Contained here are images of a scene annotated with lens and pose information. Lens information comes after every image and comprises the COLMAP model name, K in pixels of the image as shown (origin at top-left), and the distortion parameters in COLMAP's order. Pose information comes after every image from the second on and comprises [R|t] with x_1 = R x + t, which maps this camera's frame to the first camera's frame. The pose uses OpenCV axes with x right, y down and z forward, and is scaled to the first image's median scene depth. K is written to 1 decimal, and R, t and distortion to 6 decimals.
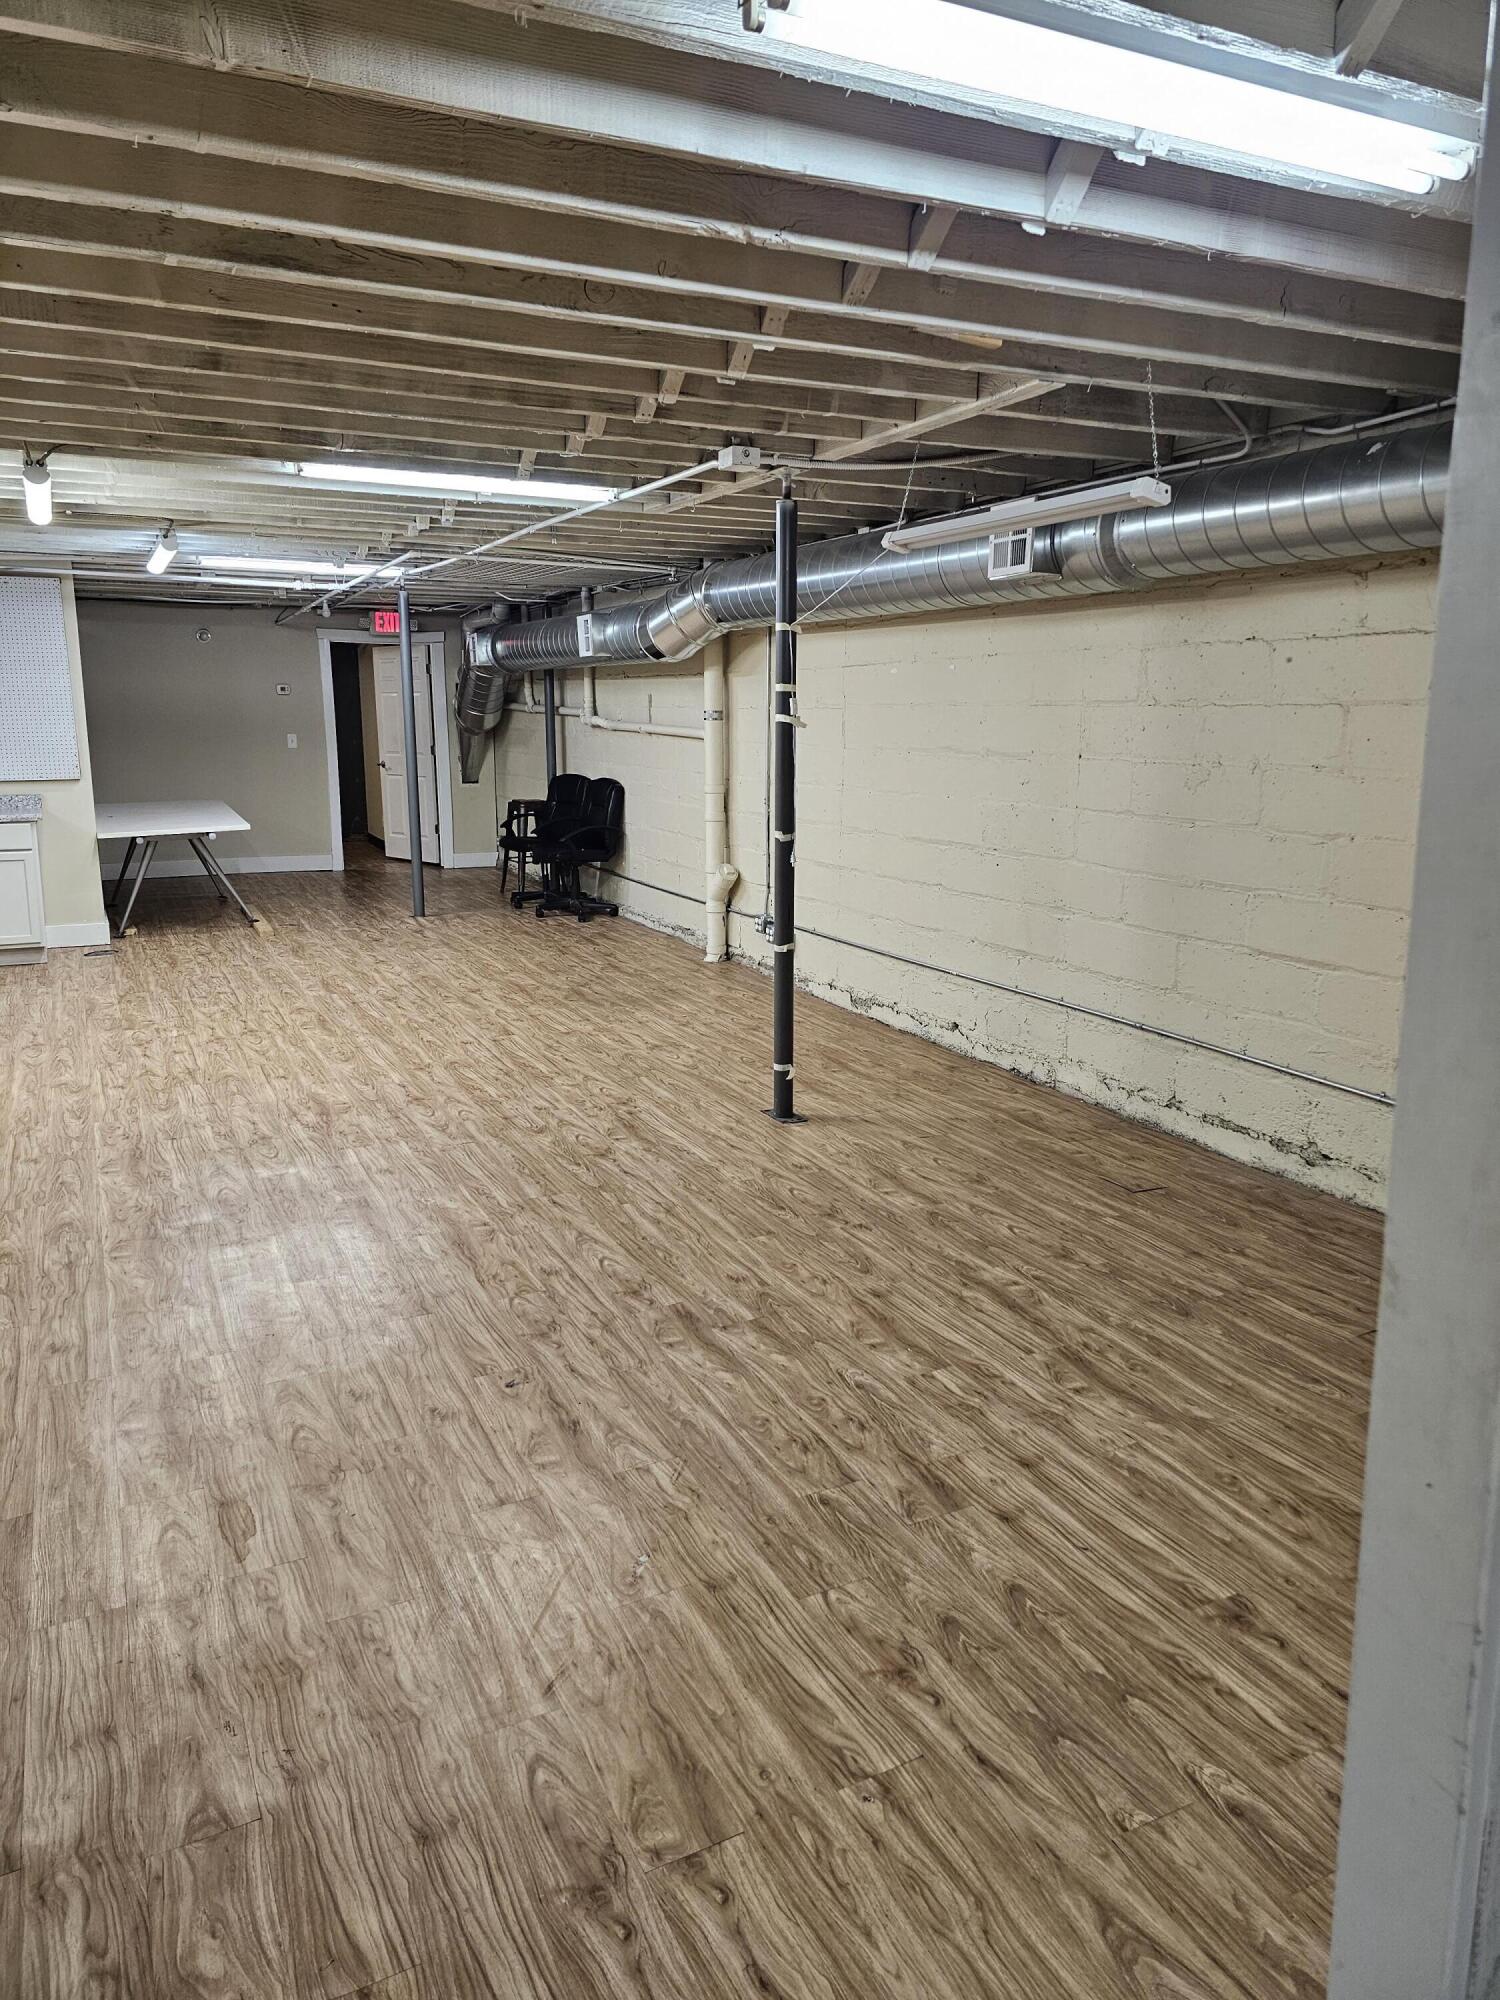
lens RADIAL K [[1338.3, 0, 760.0], [0, 1338.3, 981.9], [0, 0, 1]] dist [0.058615, -0.057054]
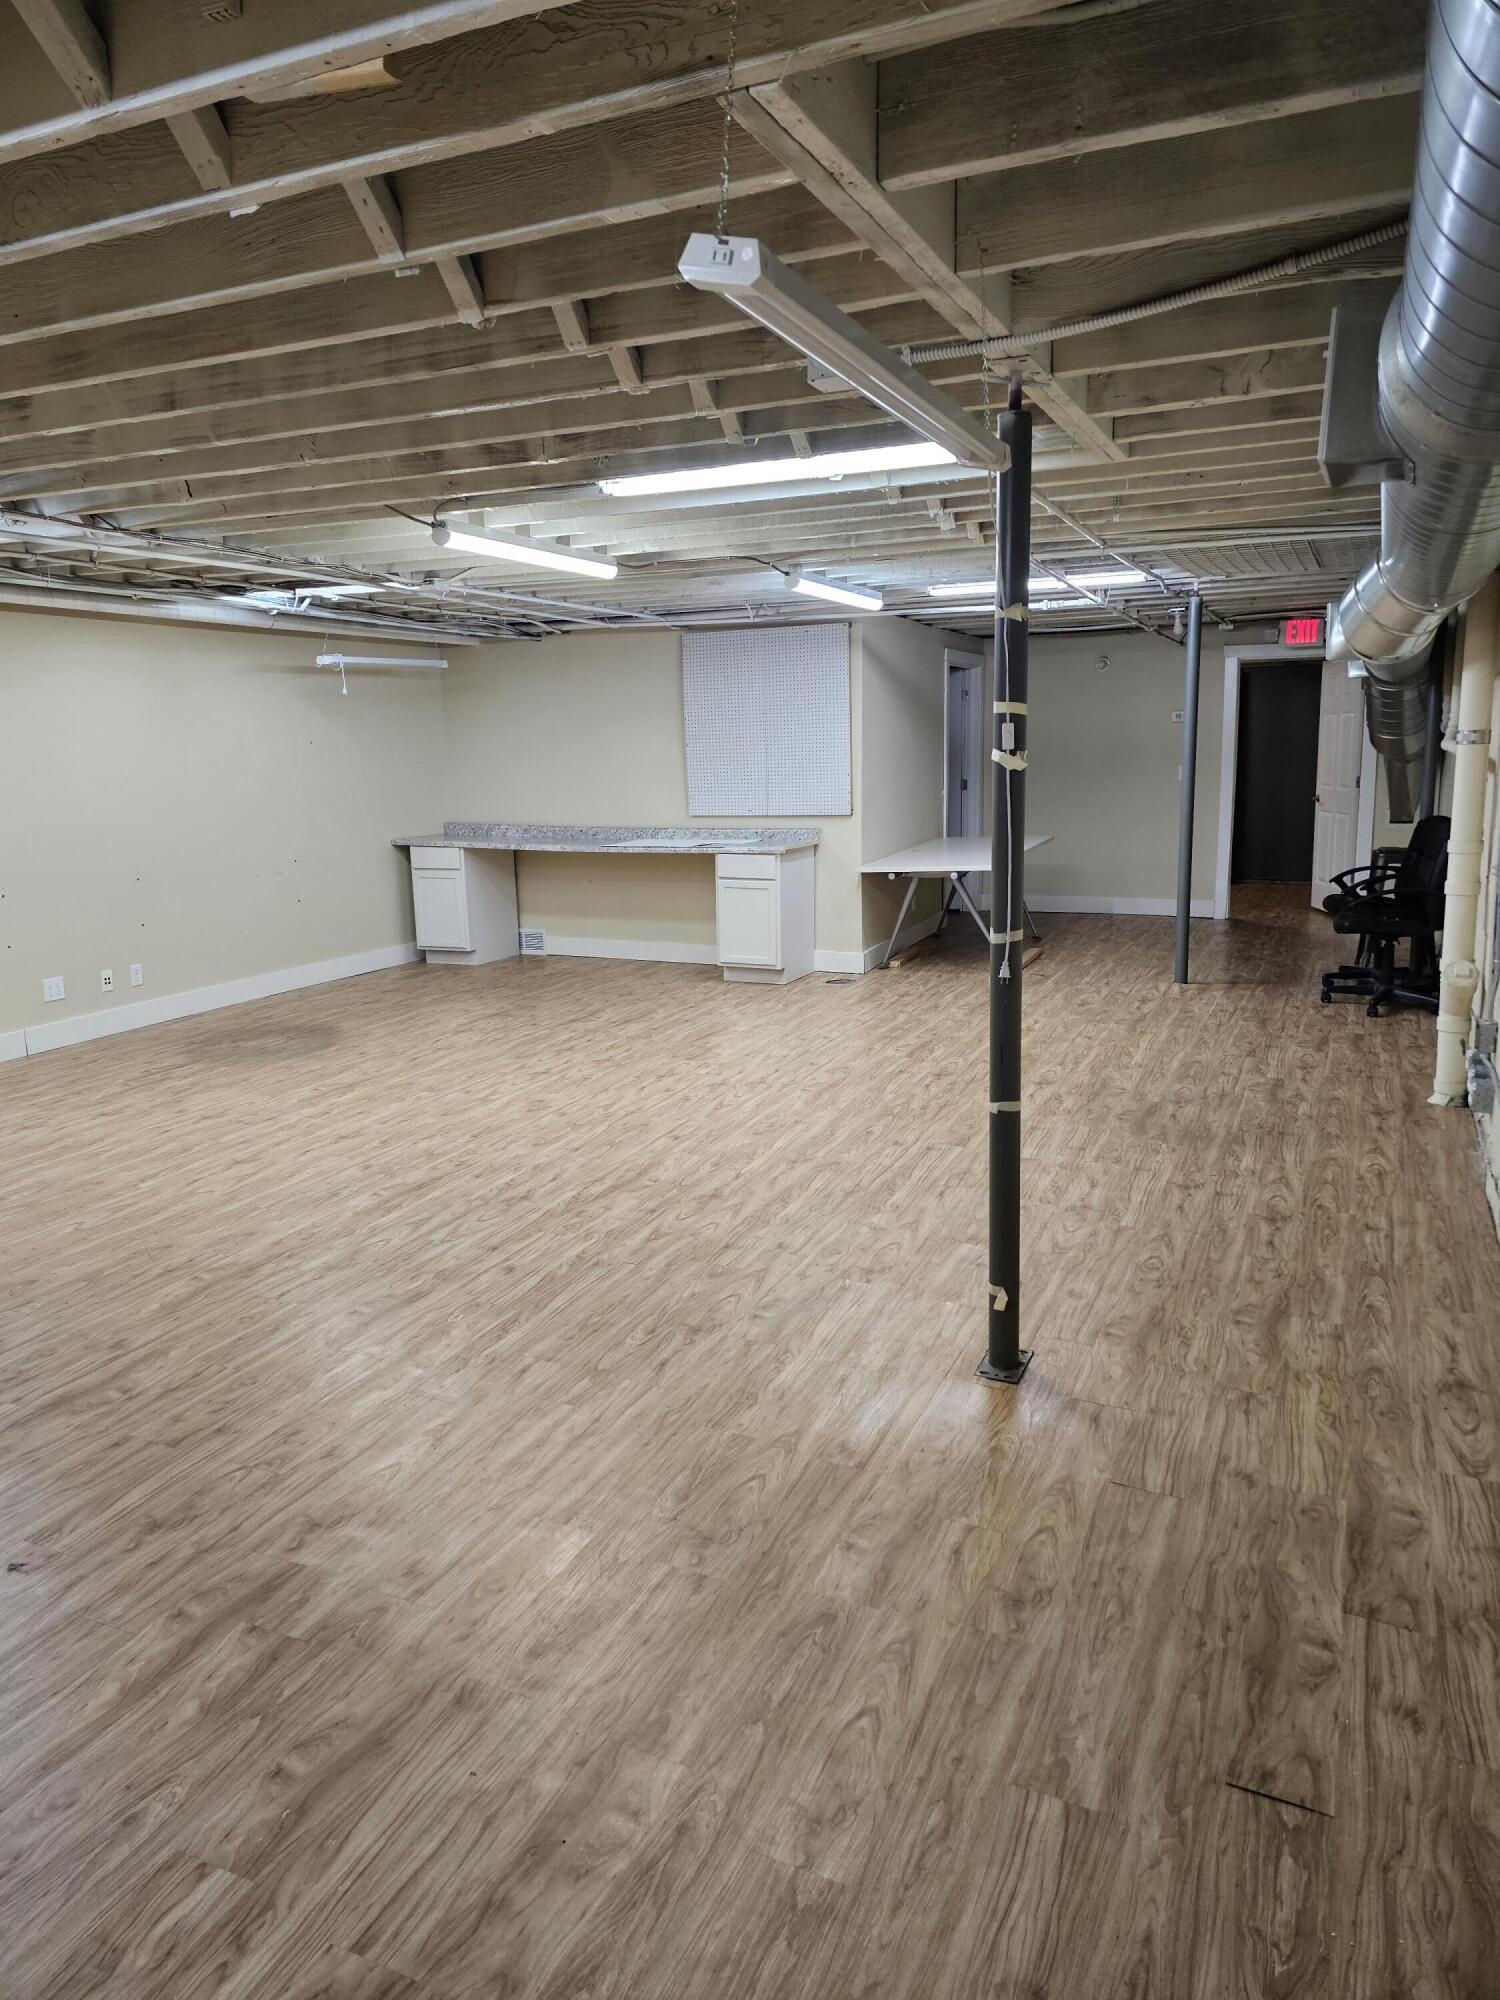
lens RADIAL K [[1338.3, 0, 749.3], [0, 1338.3, 996.8], [0, 0, 1]] dist [0.058615, -0.057054]
pose [[0.628426, 0.134577, -0.766139, 0.468780], [-0.137975, 0.988588, 0.060477, -0.111338], [0.765534, 0.067703, 0.639823, 0.523938]]
